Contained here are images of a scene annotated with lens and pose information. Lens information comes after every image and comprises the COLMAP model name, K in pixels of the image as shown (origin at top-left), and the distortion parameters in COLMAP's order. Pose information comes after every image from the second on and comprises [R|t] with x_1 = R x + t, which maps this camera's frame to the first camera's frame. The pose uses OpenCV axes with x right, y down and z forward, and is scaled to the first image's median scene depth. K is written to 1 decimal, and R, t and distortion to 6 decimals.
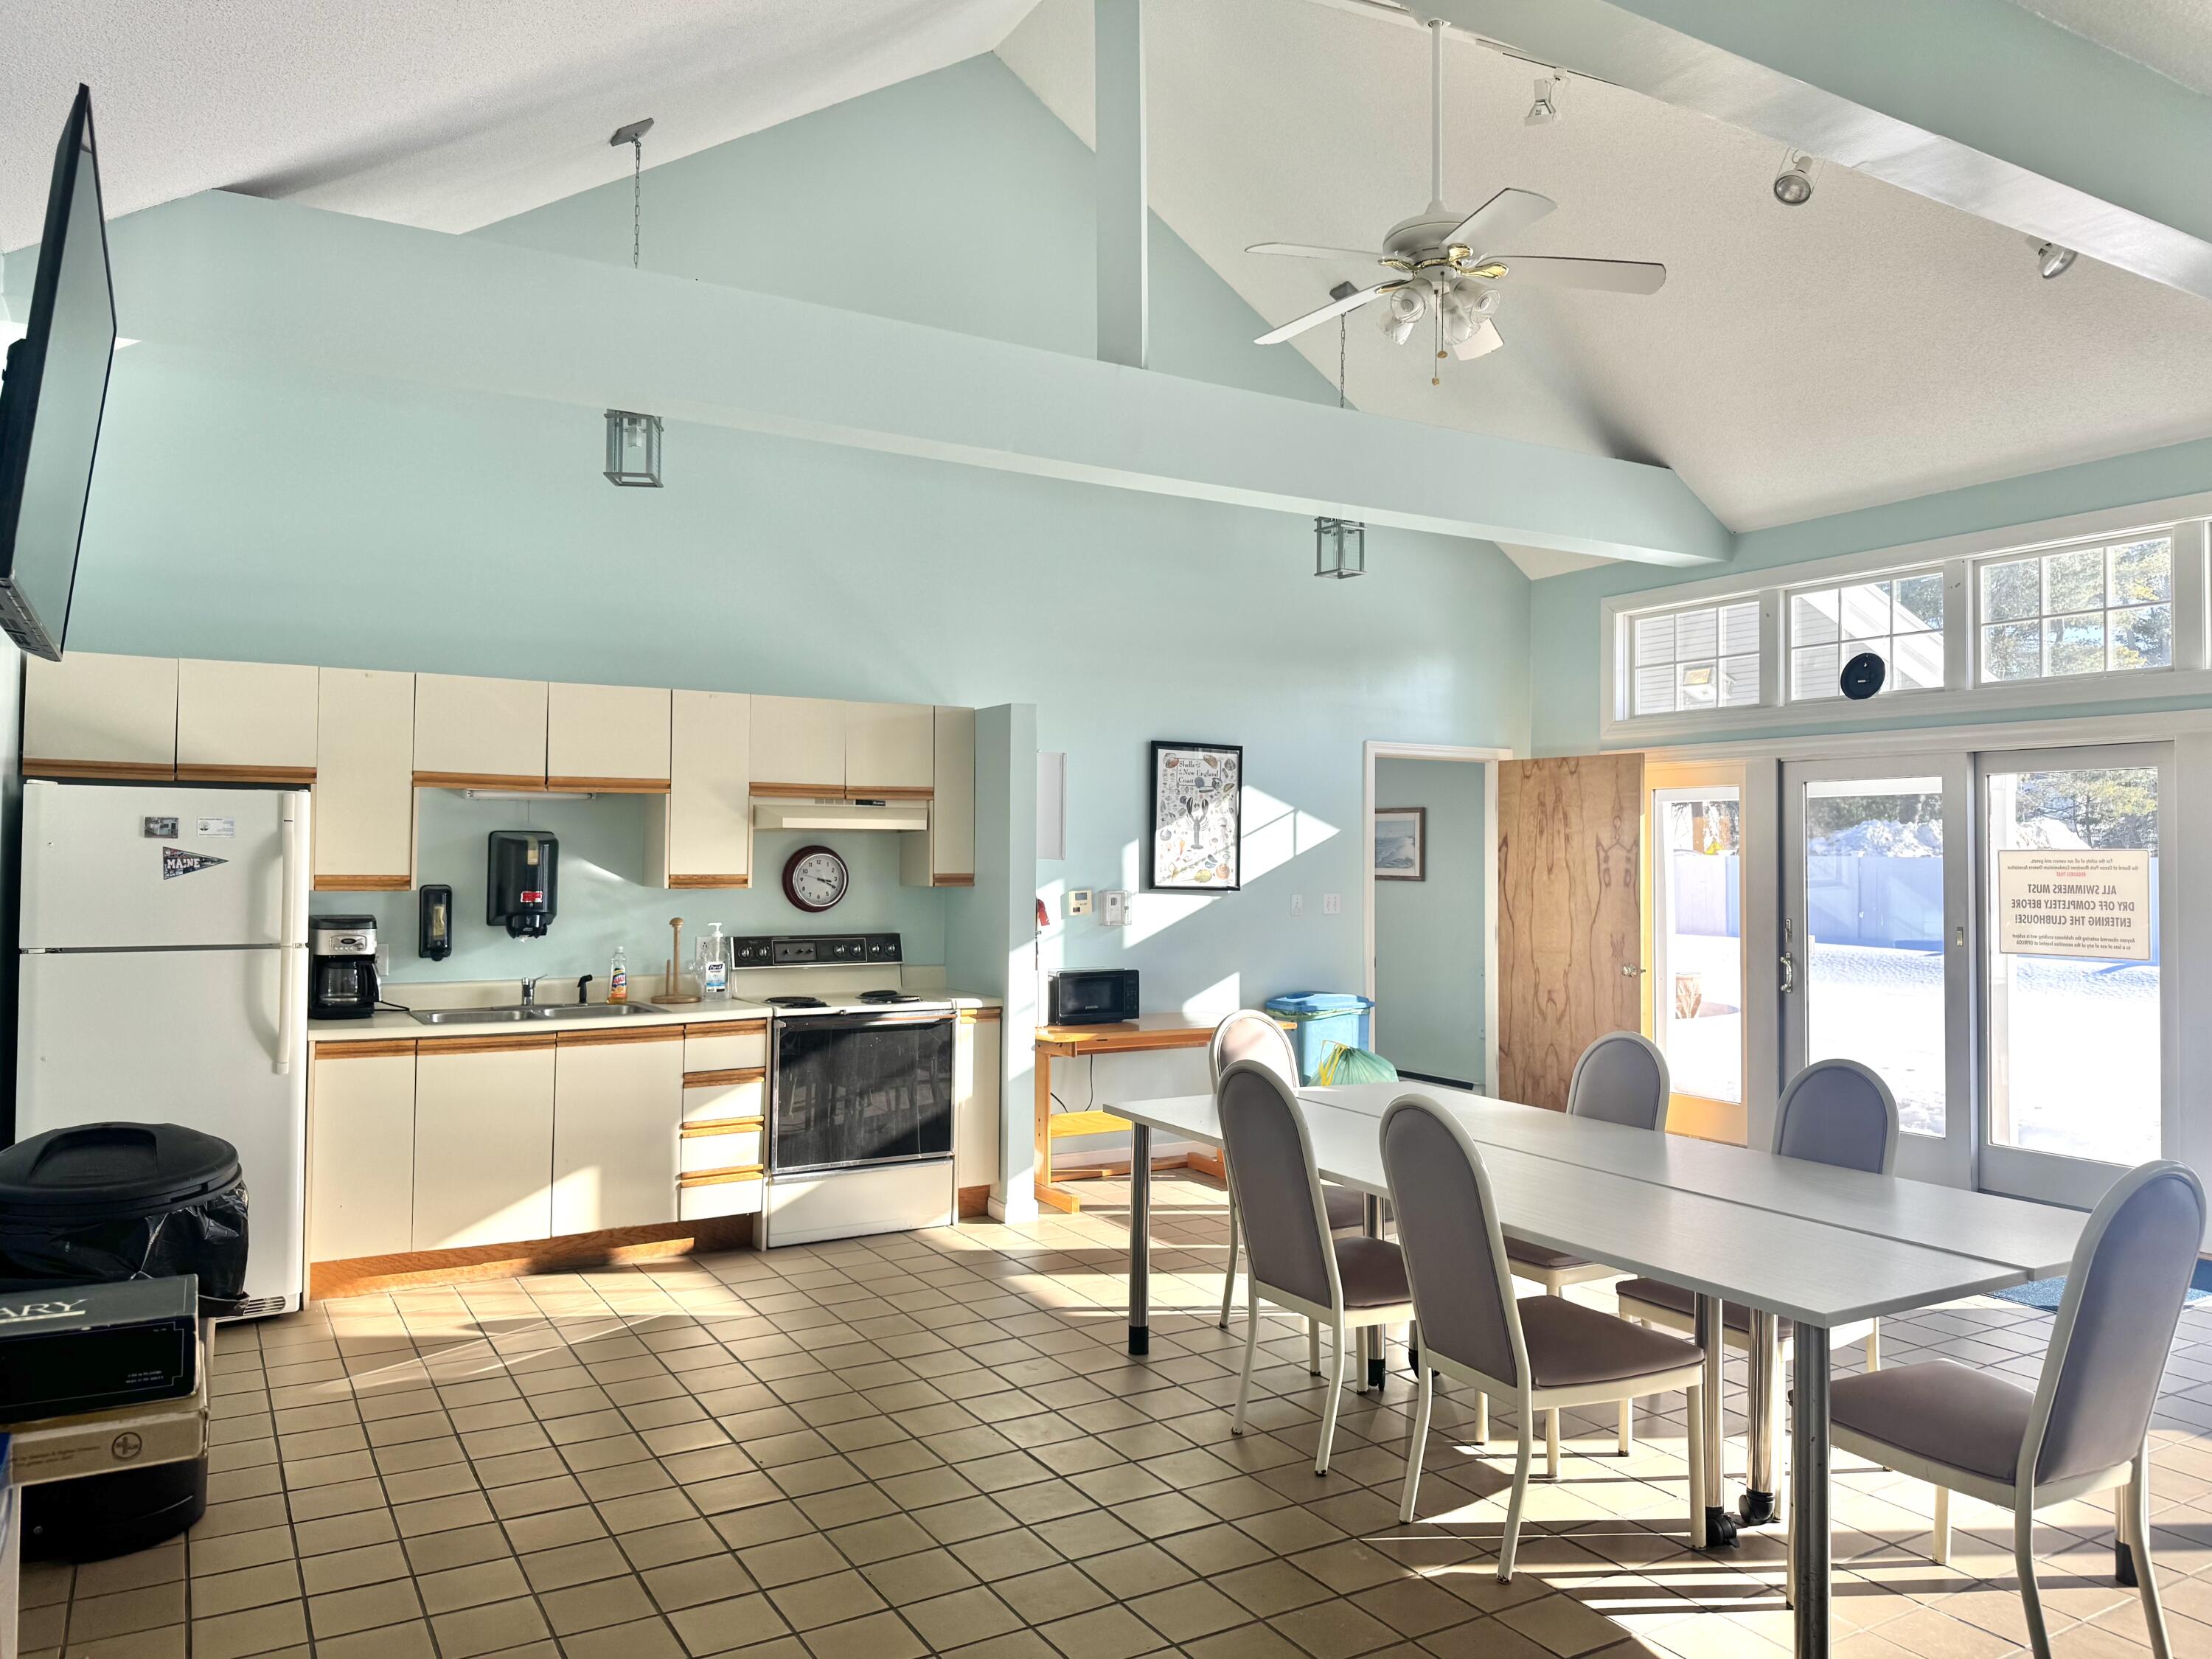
lens RADIAL K [[1535.0, 0, 1106.0], [0, 1535.0, 829.5], [0, 0, 1]] dist [0.093454, -0.150890]
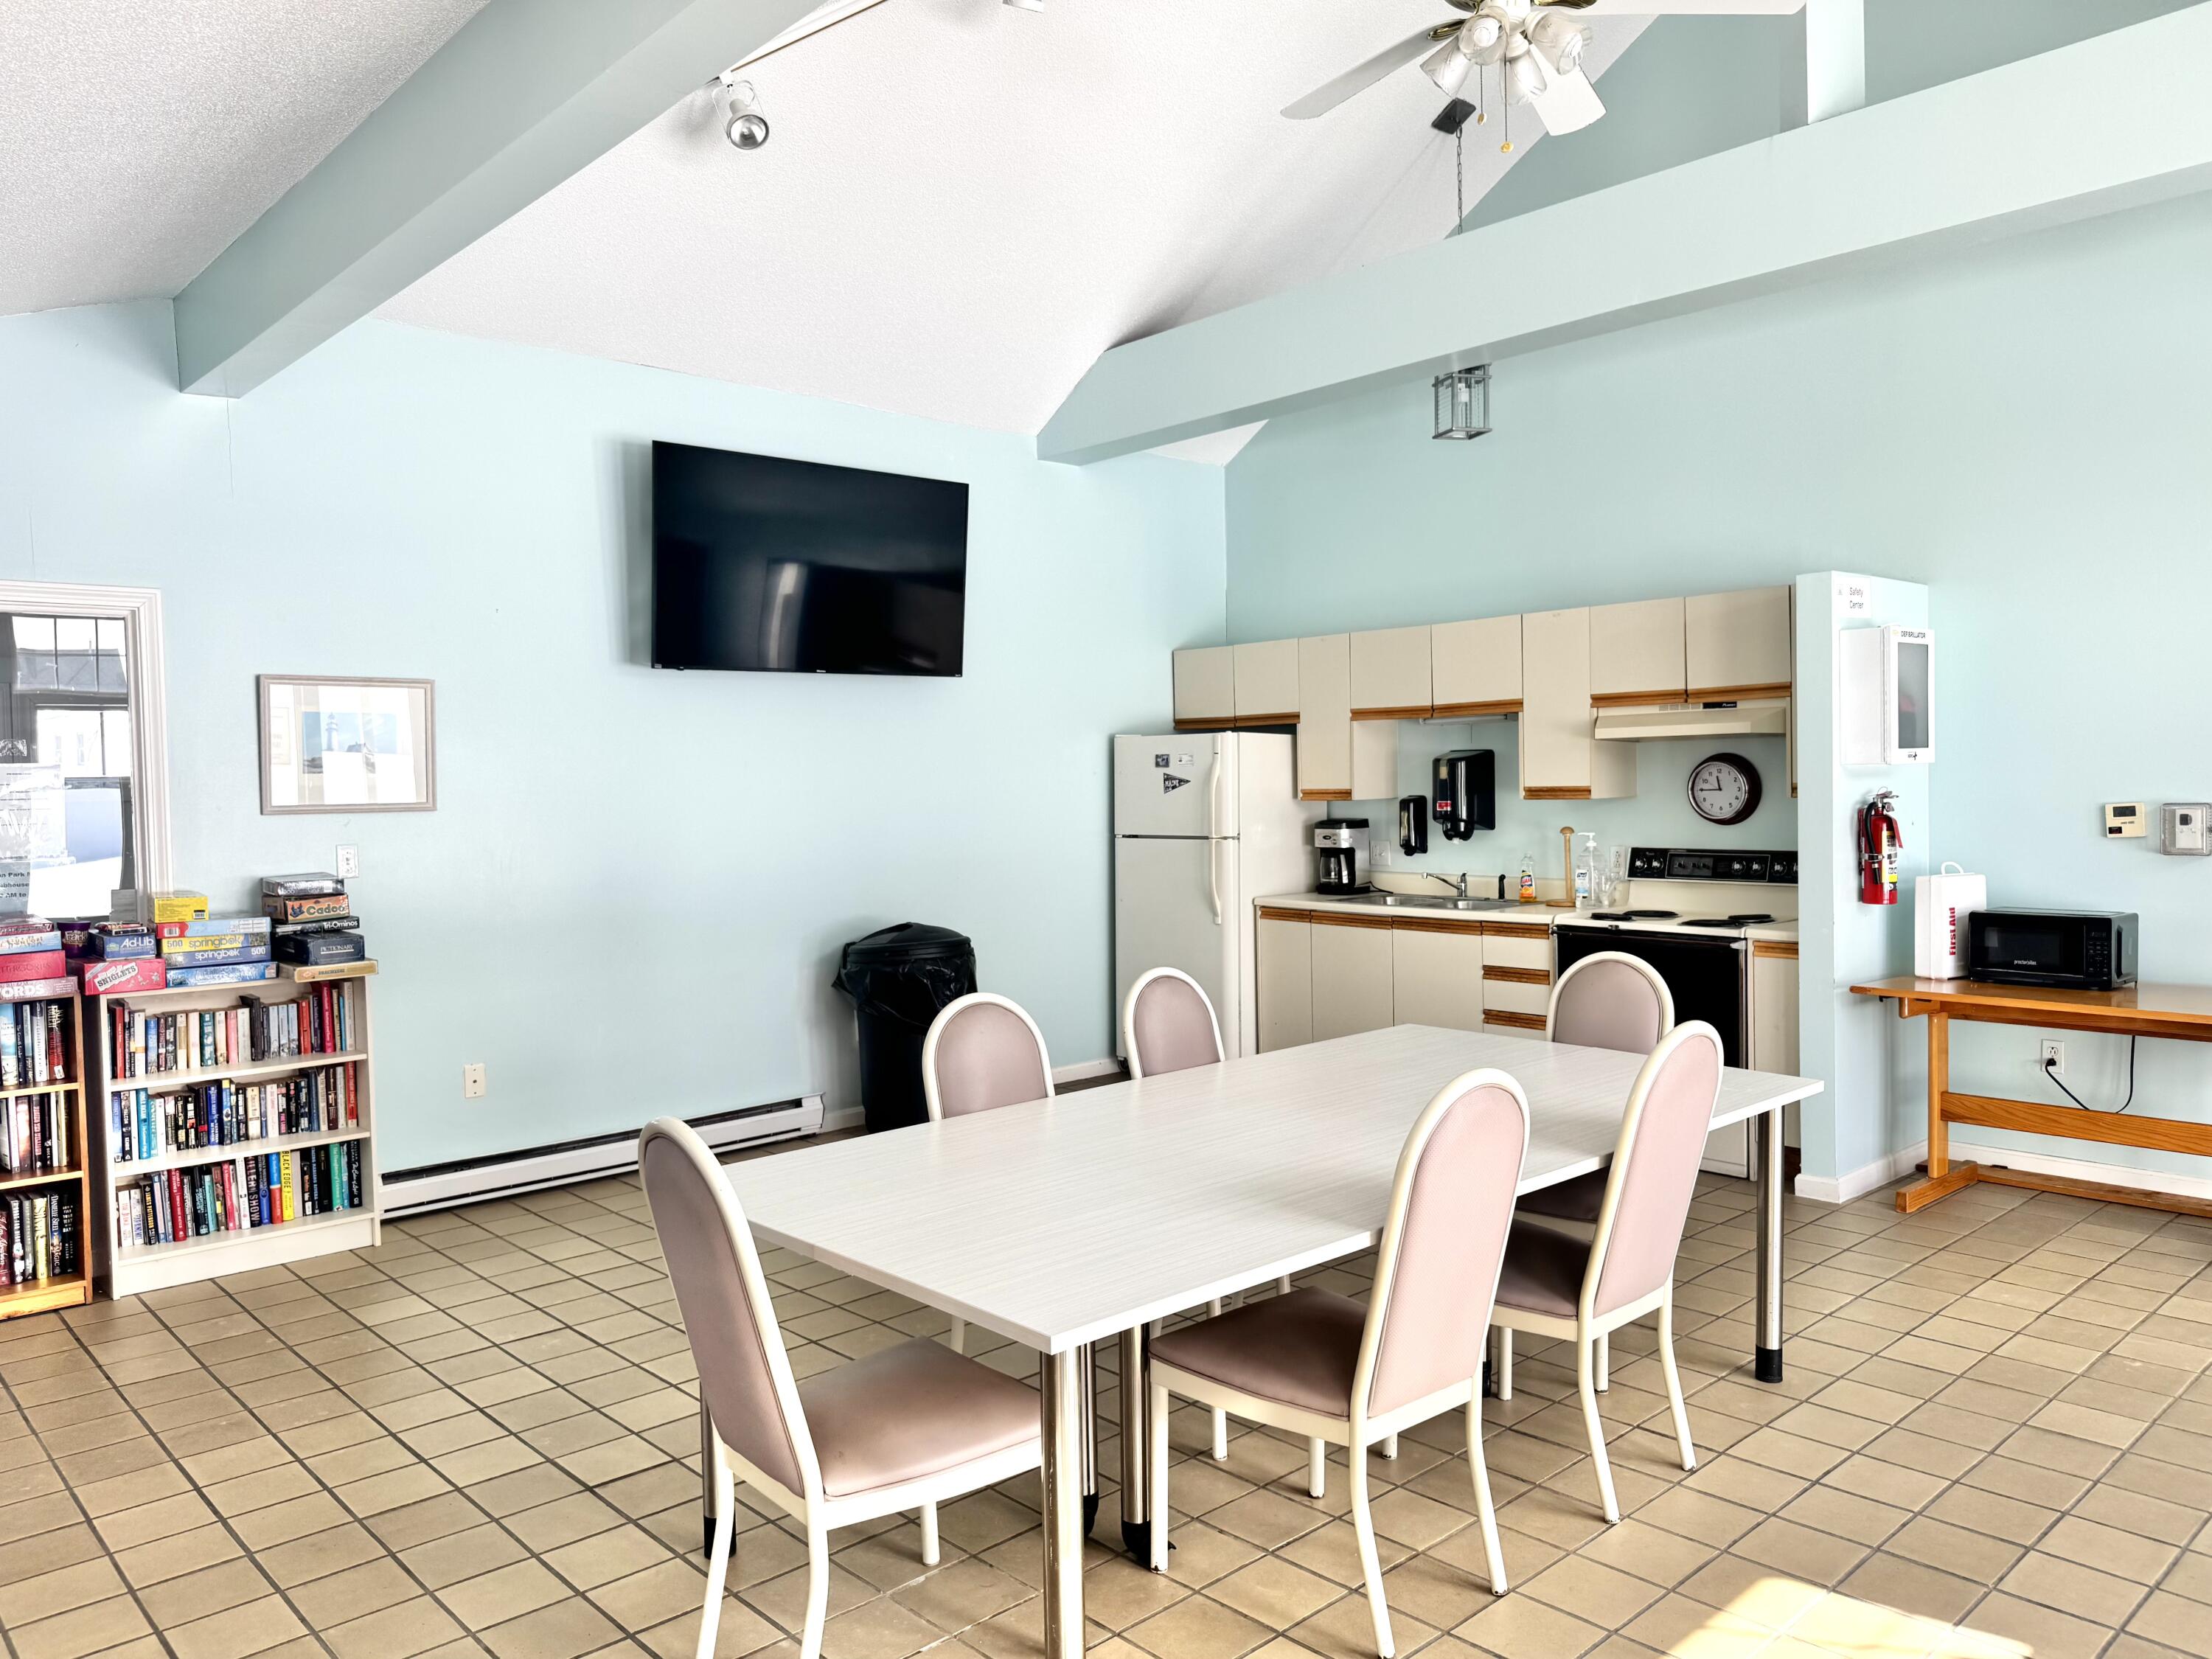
lens RADIAL K [[1571.9, 0, 1106.0], [0, 1571.9, 829.5], [0, 0, 1]] dist [0.034303, -0.001062]
pose [[0.190974, 0.023946, -0.981303, 0.694156], [0.042063, 0.998584, 0.032554, 0.010354], [0.980693, -0.047493, 0.189697, 0.467925]]
